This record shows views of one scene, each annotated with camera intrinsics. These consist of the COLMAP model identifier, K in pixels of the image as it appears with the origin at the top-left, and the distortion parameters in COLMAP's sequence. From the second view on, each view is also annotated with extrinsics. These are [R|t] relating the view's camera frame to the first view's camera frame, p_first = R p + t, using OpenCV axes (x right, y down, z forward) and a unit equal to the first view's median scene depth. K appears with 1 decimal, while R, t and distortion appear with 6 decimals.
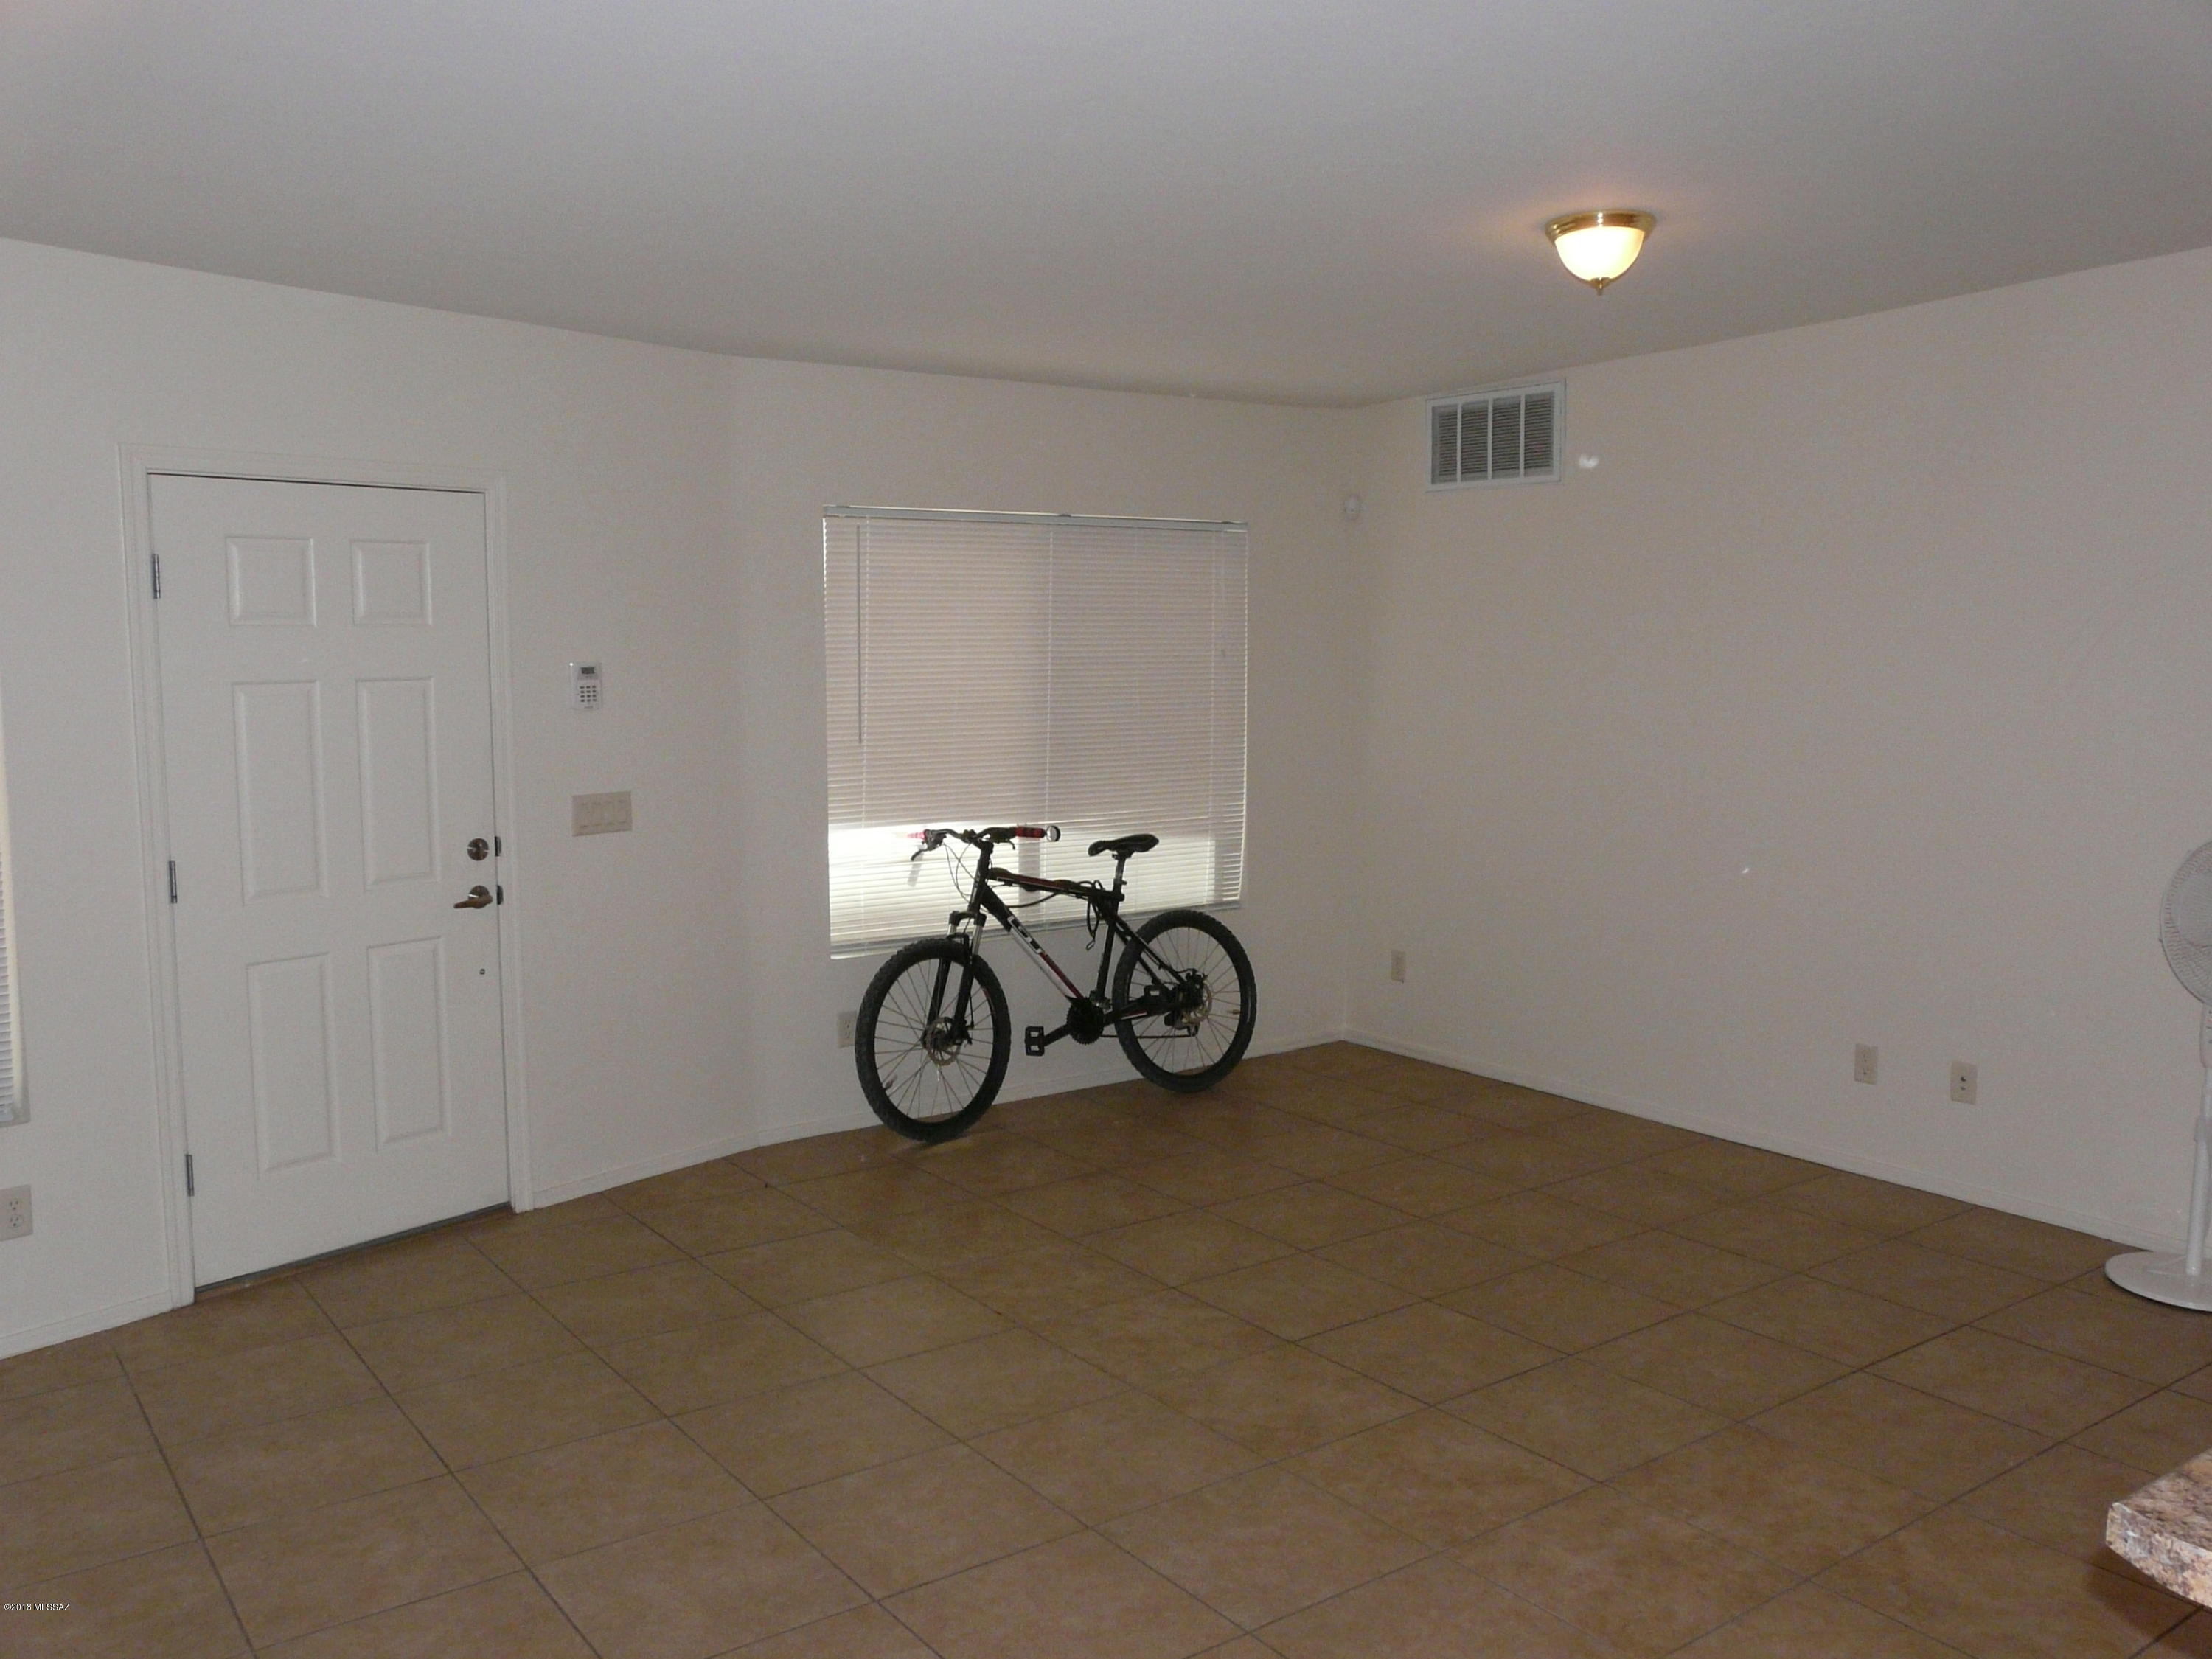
lens RADIAL K [[1852.0, 0, 1113.3], [0, 1852.0, 838.5], [0, 0, 1]] dist [-0.079029, 0.107495]
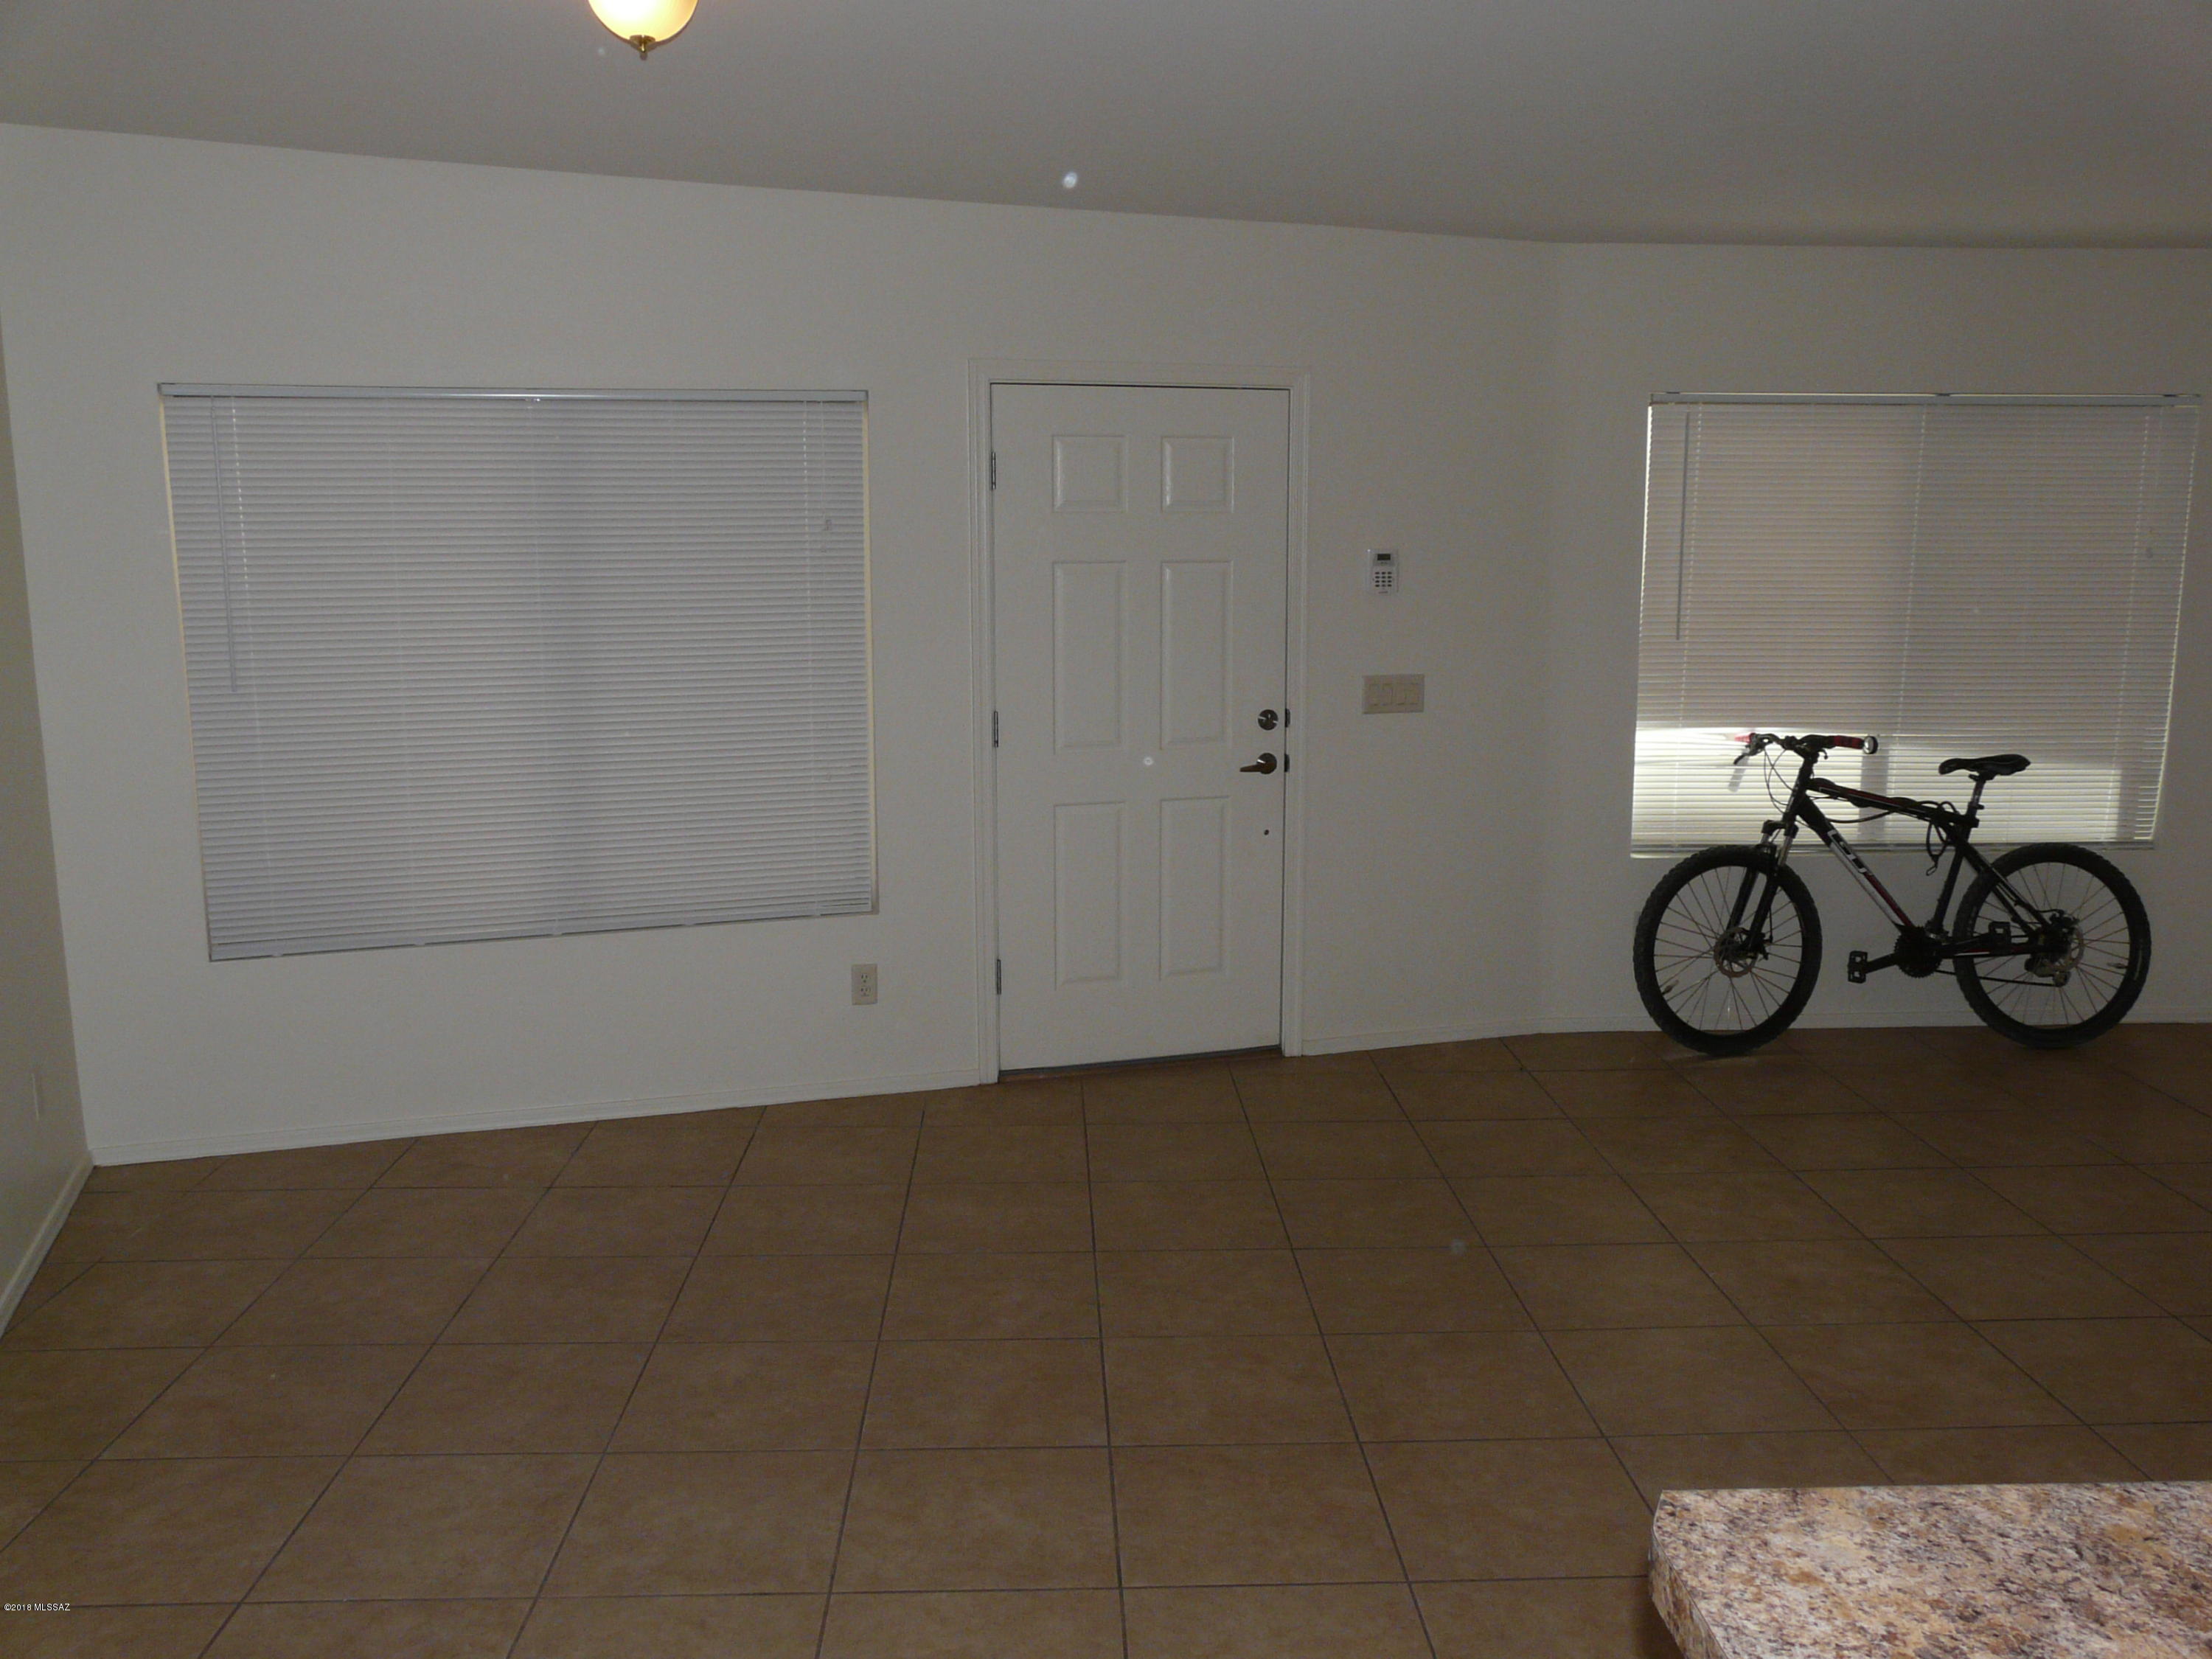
lens RADIAL K [[1852.0, 0, 1095.3], [0, 1852.0, 845.9], [0, 0, 1]] dist [-0.079029, 0.107495]
pose [[0.834458, 0.098025, -0.542283, 0.143730], [-0.064631, 0.994670, 0.080345, -0.001133], [0.547268, -0.031996, 0.836345, 0.019971]]
